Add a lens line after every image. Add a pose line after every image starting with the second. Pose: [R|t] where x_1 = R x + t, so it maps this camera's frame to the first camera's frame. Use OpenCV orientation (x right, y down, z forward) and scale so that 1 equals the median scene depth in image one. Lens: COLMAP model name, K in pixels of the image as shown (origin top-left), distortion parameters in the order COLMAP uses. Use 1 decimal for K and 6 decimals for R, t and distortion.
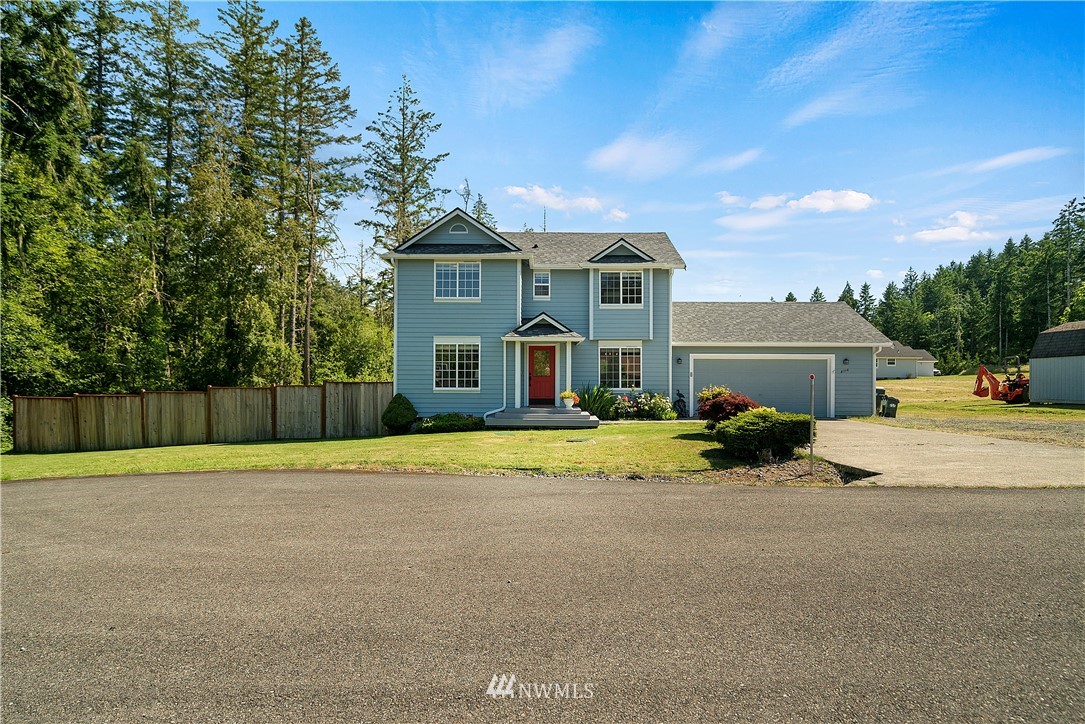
lens RADIAL K [[611.4, 0, 542.2], [0, 611.4, 376.6], [0, 0, 1]] dist [0.006802, 0.000247]
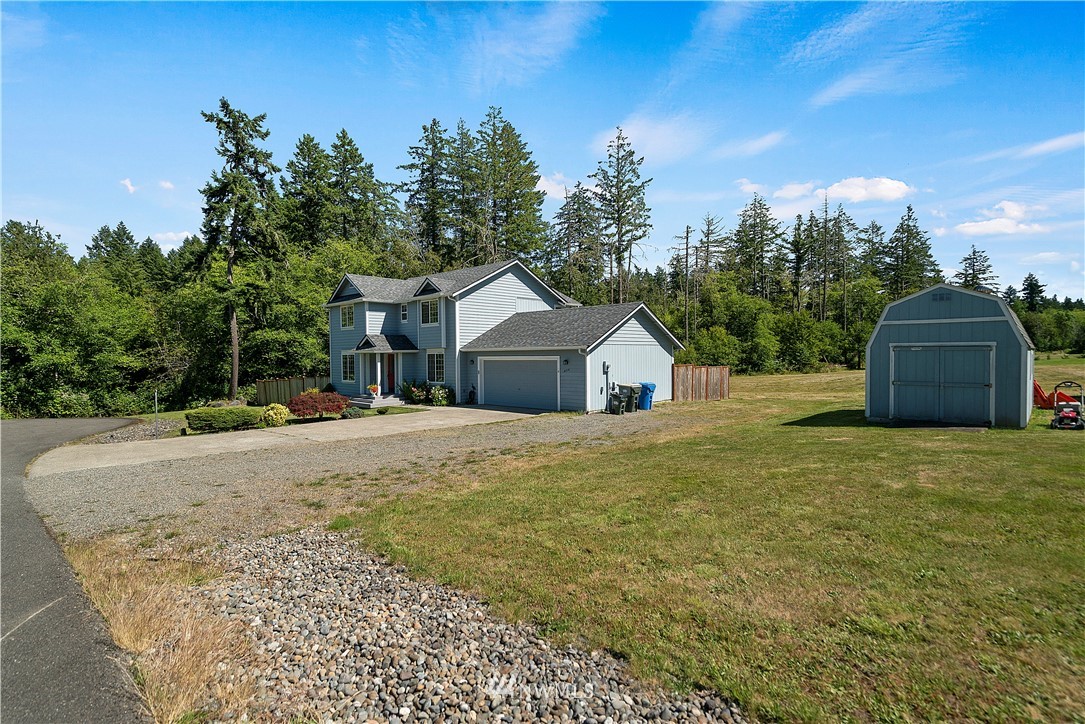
lens RADIAL K [[544.0, 0, 542.5], [0, 544.0, 362.0], [0, 0, 1]] dist [-0.001175, 0.000086]
pose [[0.730133, -0.005799, -0.683281, 1.187804], [0.004966, 0.999983, -0.003180, -0.022950], [0.683287, -0.001072, 0.730149, 0.251629]]
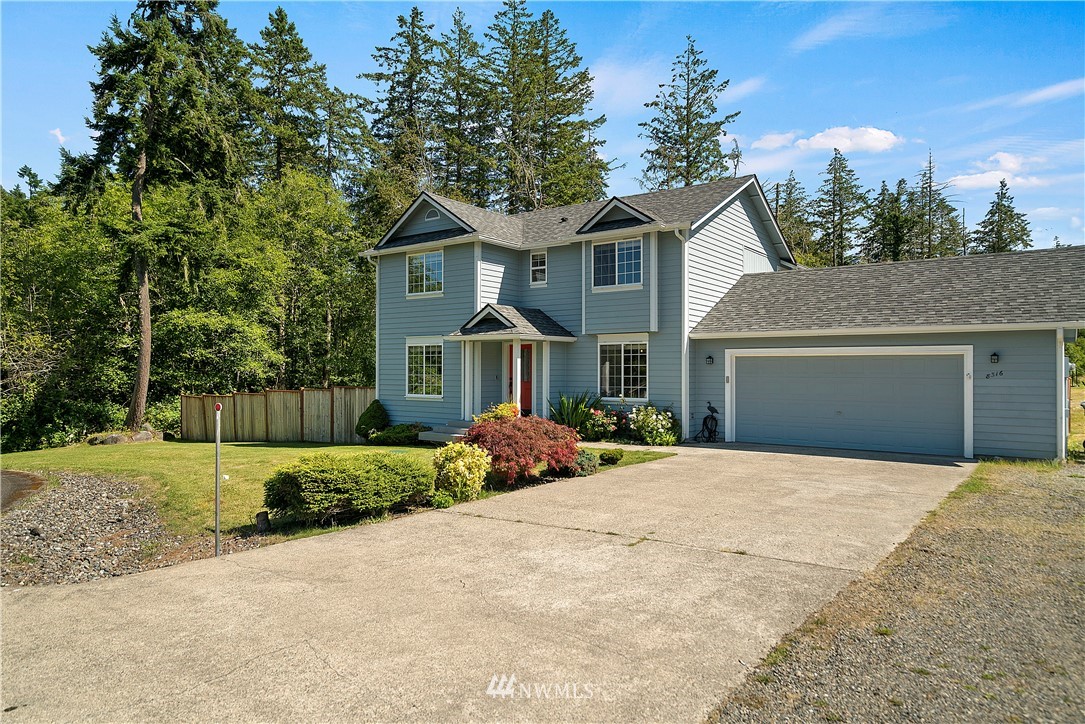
lens RADIAL K [[709.8, 0, 542.5], [0, 709.8, 362.0], [0, 0, 1]] dist [0.002585, 0.000720]
pose [[0.803290, -0.012345, -0.595460, 0.568380], [-0.007039, 0.999519, -0.030218, 0.001481], [0.595546, 0.028465, 0.802817, 0.258413]]
